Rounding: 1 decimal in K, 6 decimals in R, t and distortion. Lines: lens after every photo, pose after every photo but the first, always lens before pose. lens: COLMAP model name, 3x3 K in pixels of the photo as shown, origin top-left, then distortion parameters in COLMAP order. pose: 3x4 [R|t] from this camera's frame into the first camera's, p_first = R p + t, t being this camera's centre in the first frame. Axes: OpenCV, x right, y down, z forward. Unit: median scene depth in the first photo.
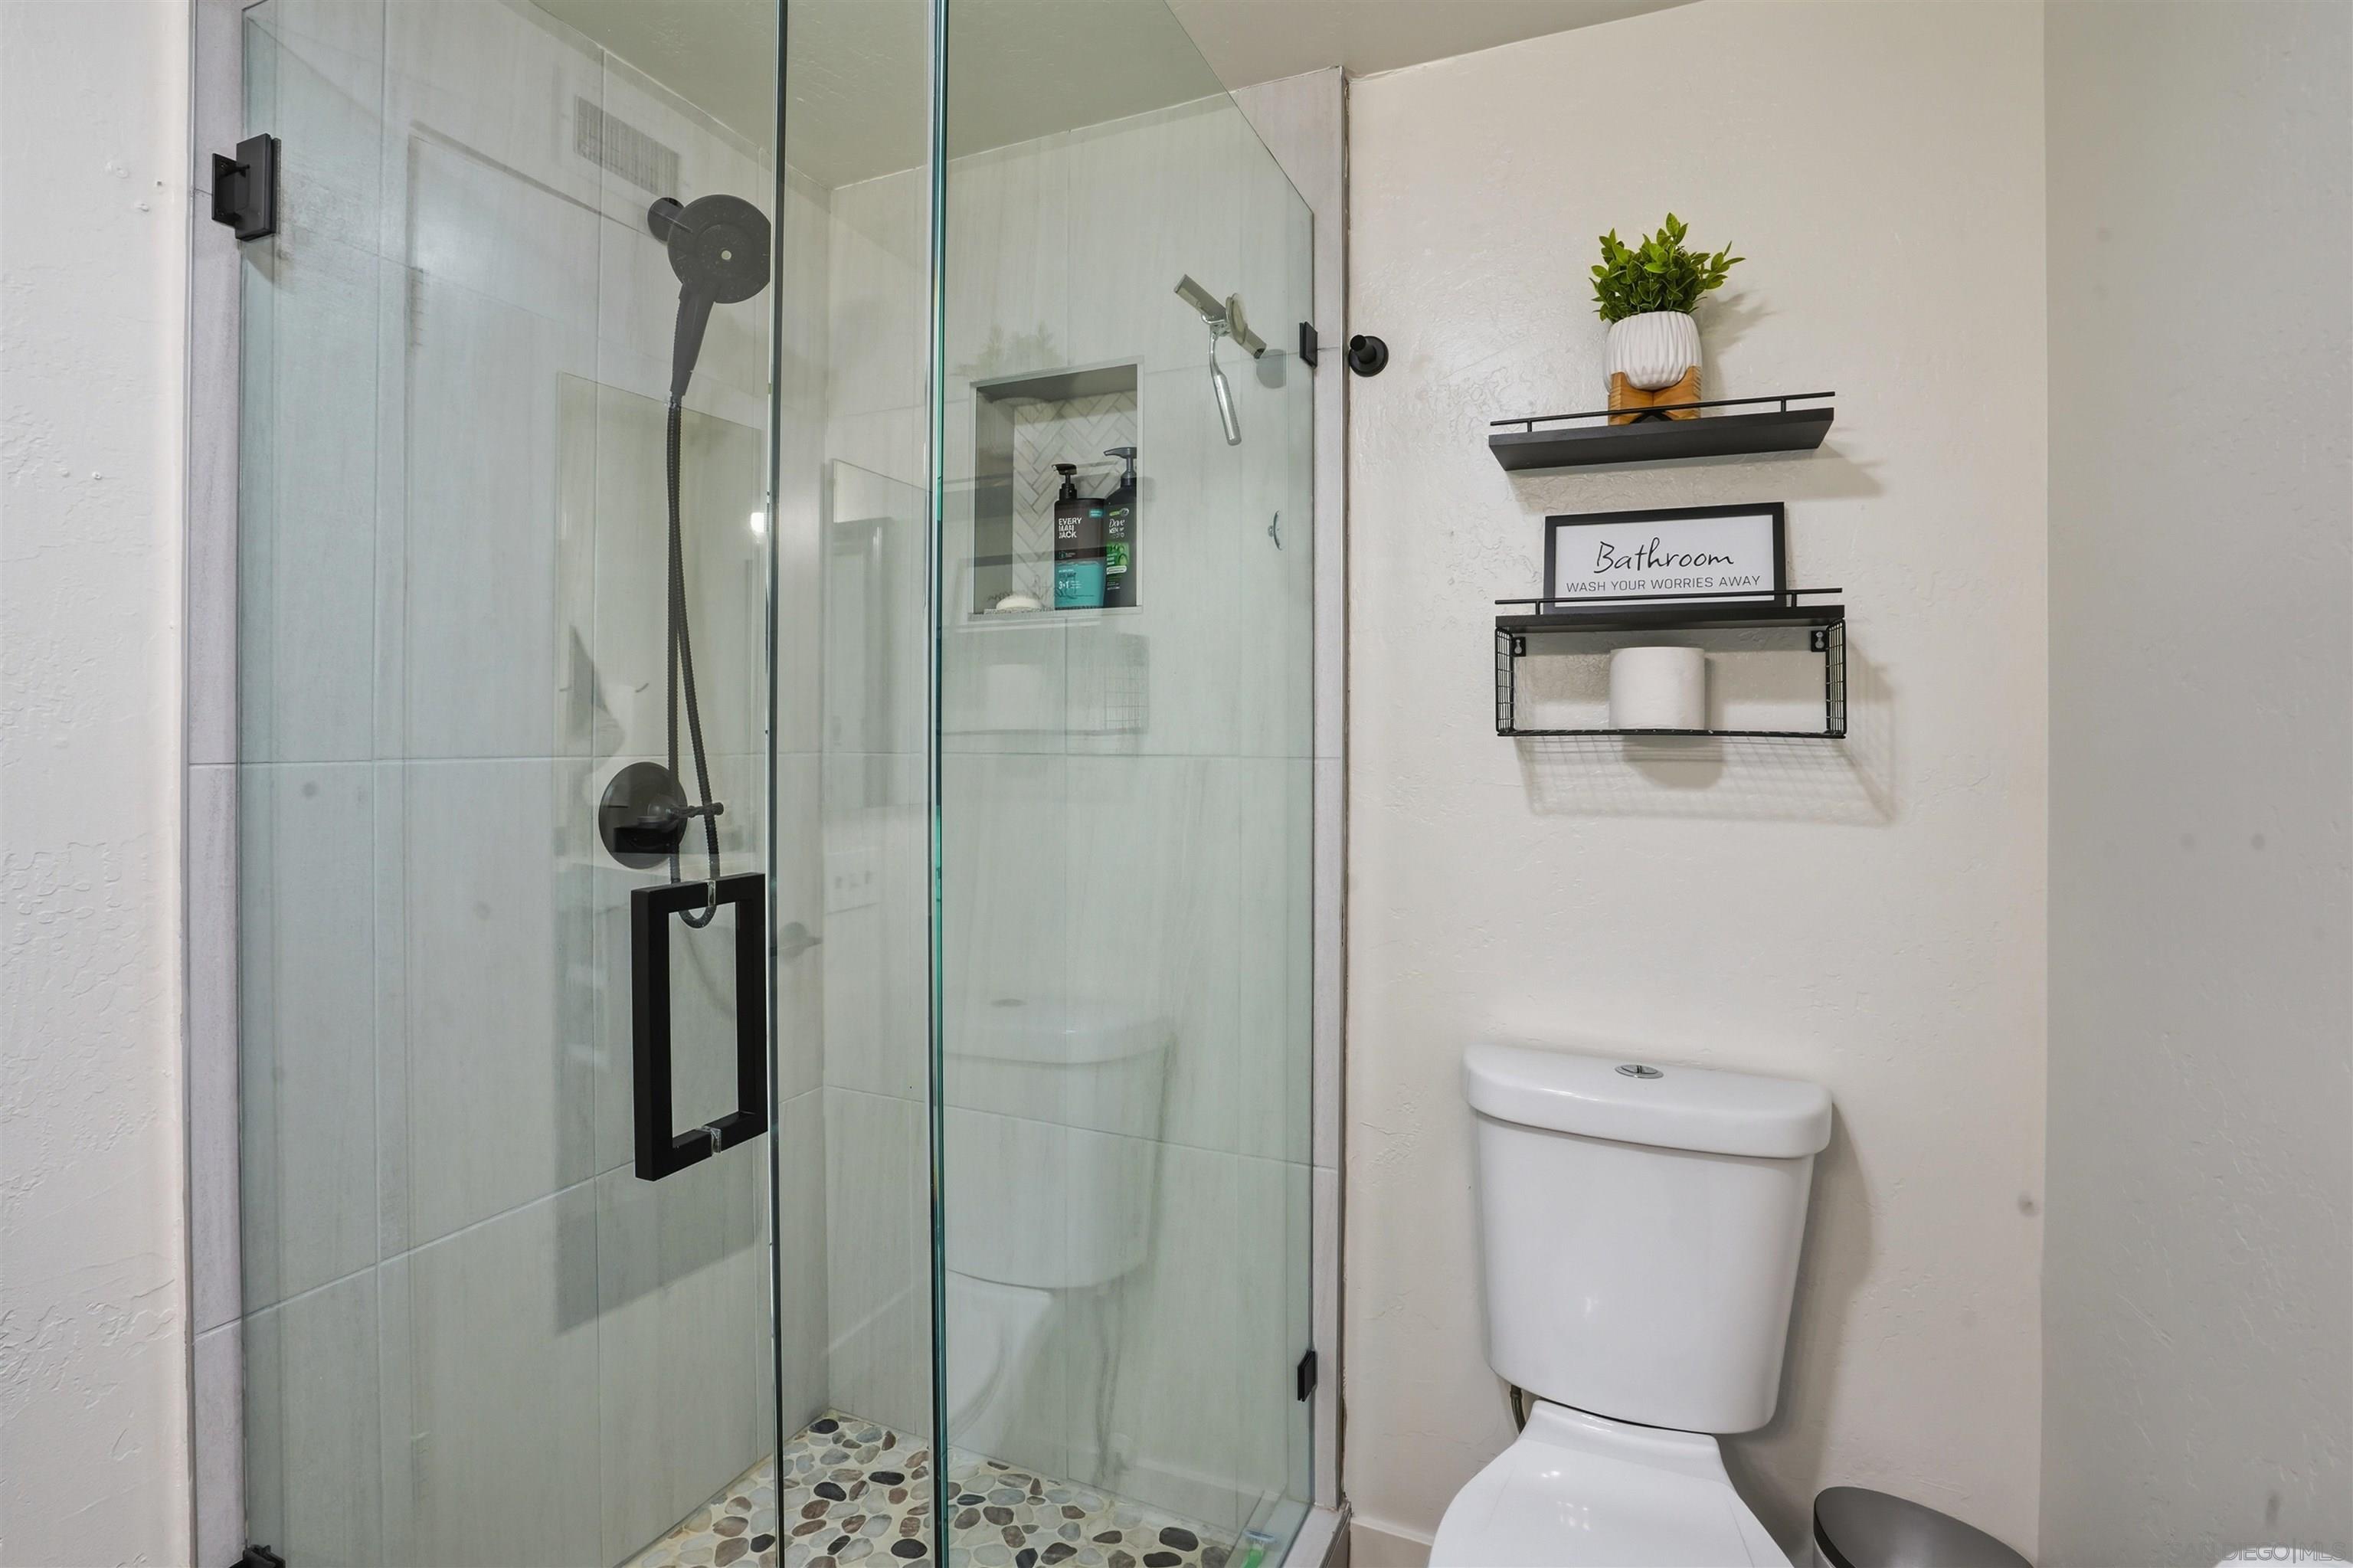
lens RADIAL K [[1115.8, 0, 1176.6], [0, 1115.8, 778.5], [0, 0, 1]] dist [-0.044328, 0.014904]
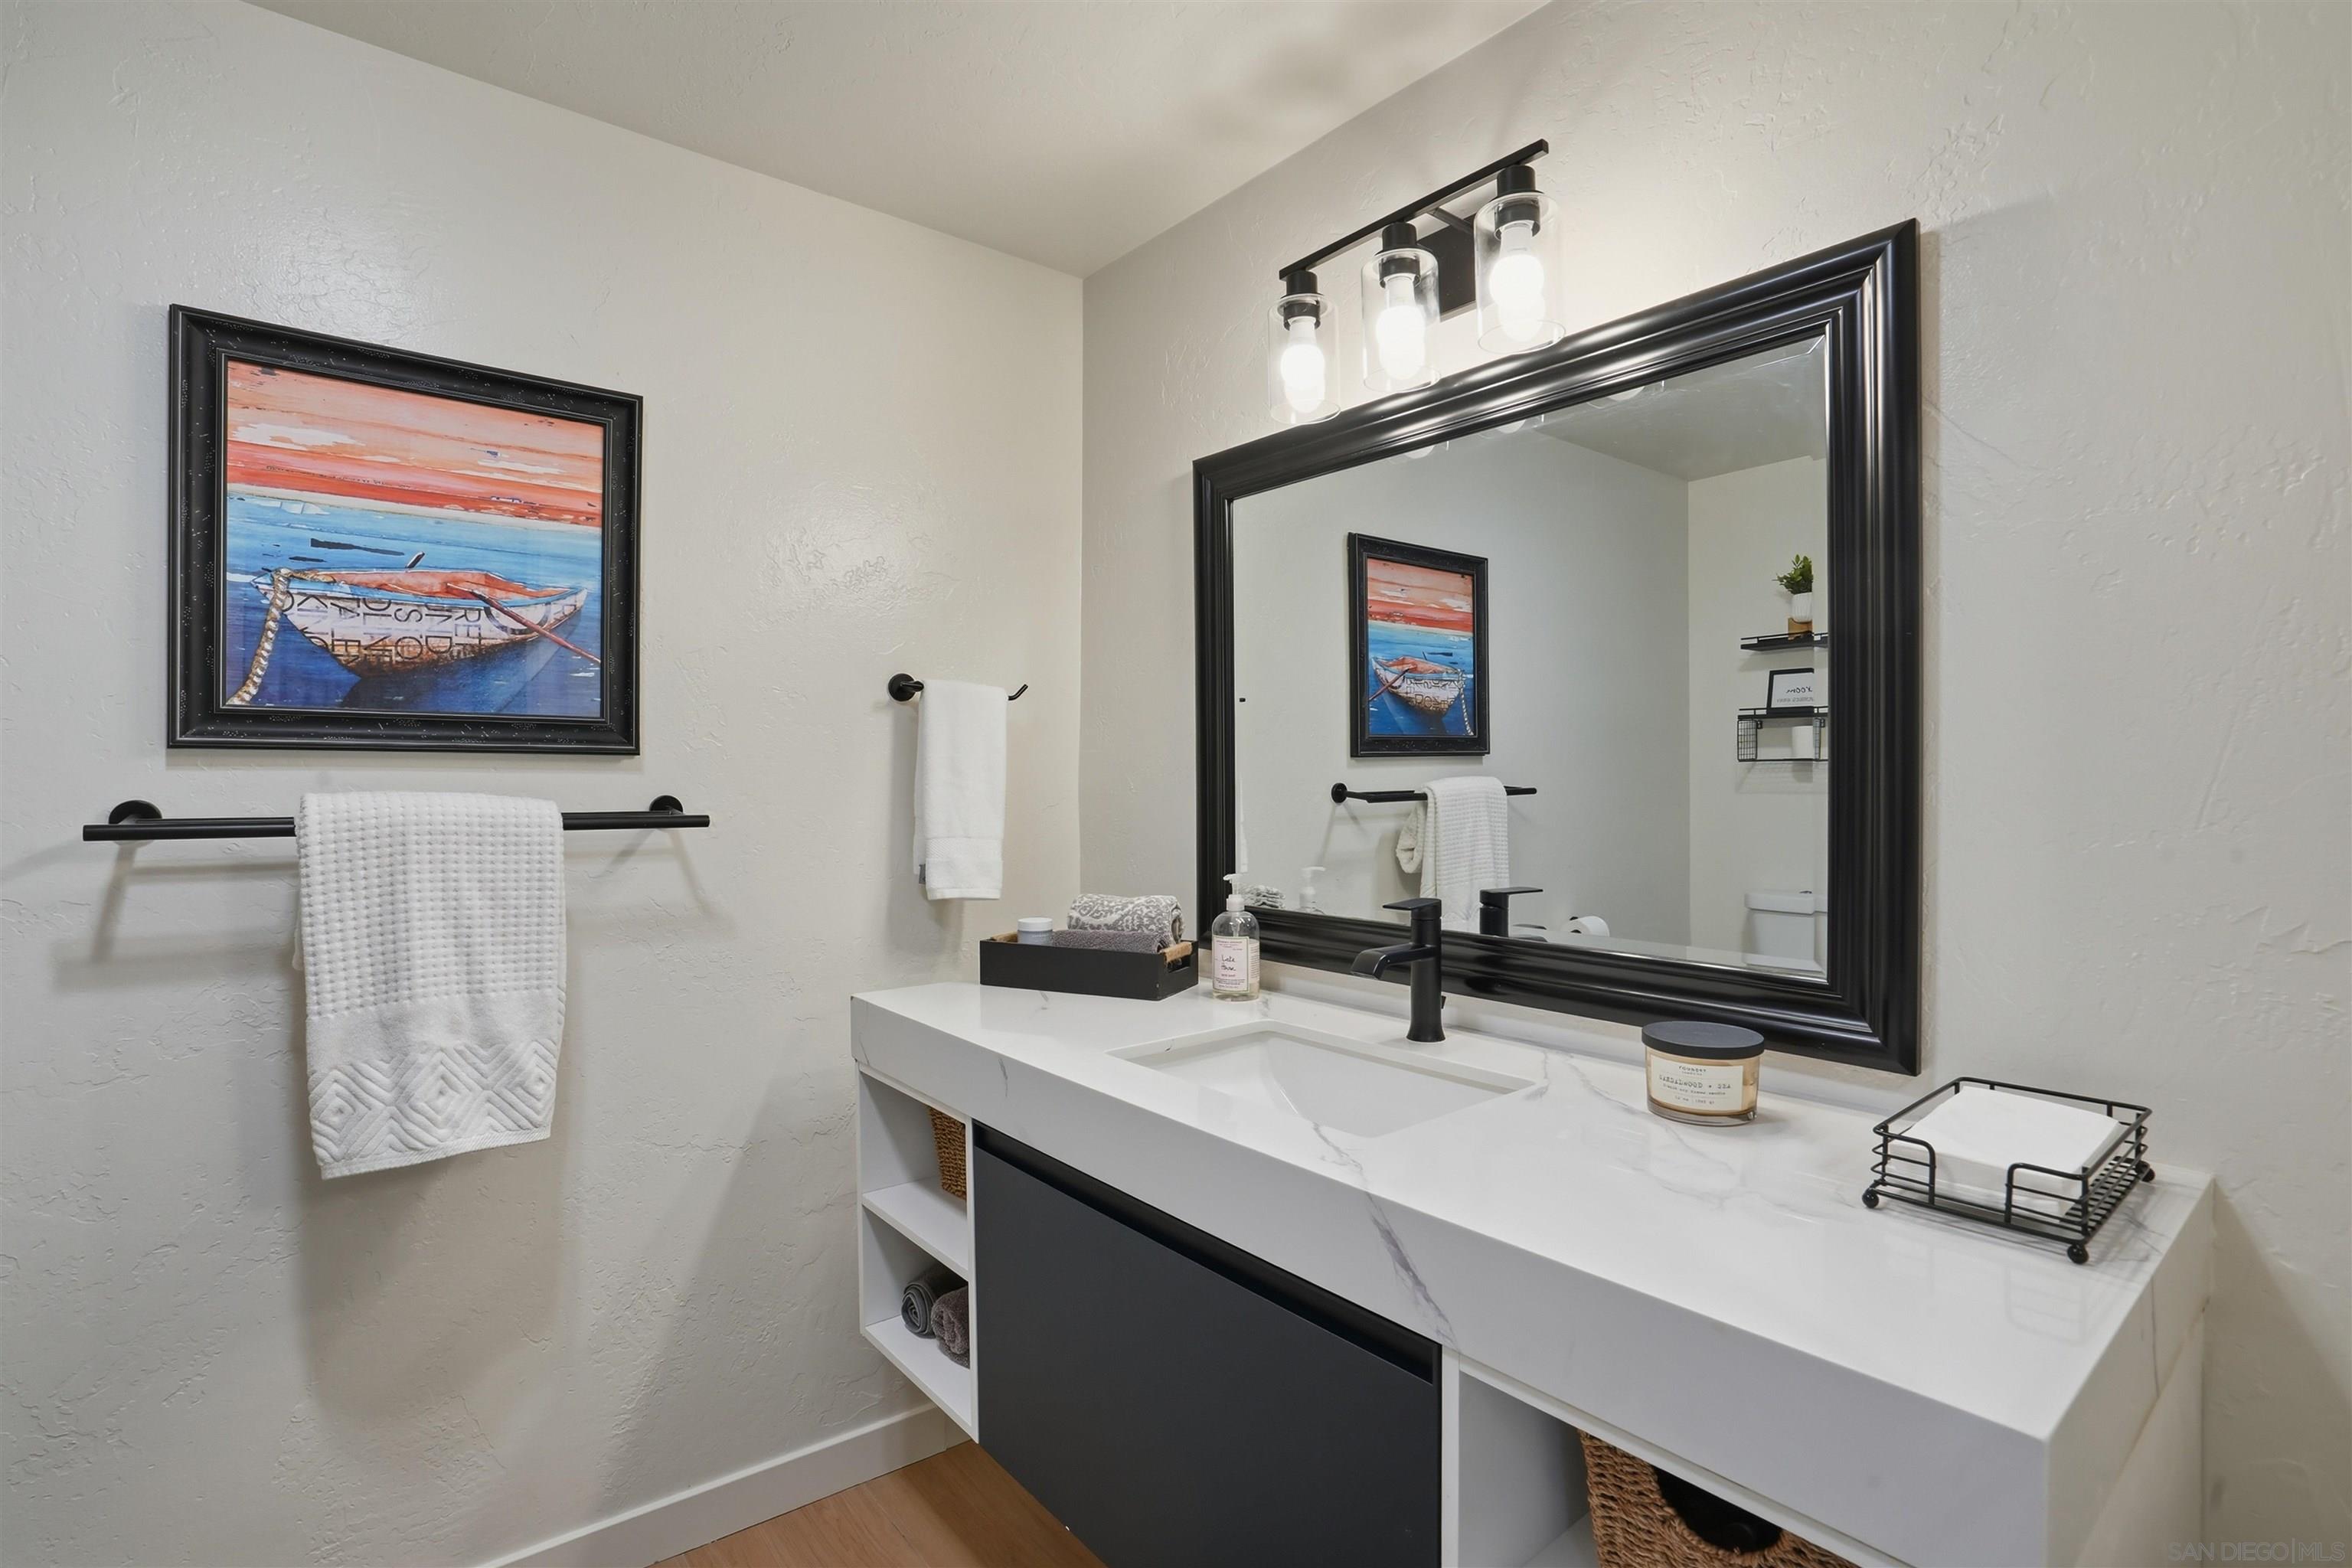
lens RADIAL K [[1115.3, 0, 1179.4], [0, 1115.3, 780.1], [0, 0, 1]] dist [-0.044328, 0.014904]
pose [[0.885912, -0.000716, -0.463853, 0.312675], [-0.000366, 0.999997, -0.002242, 0.010121], [0.463854, 0.002156, 0.885909, -1.783067]]
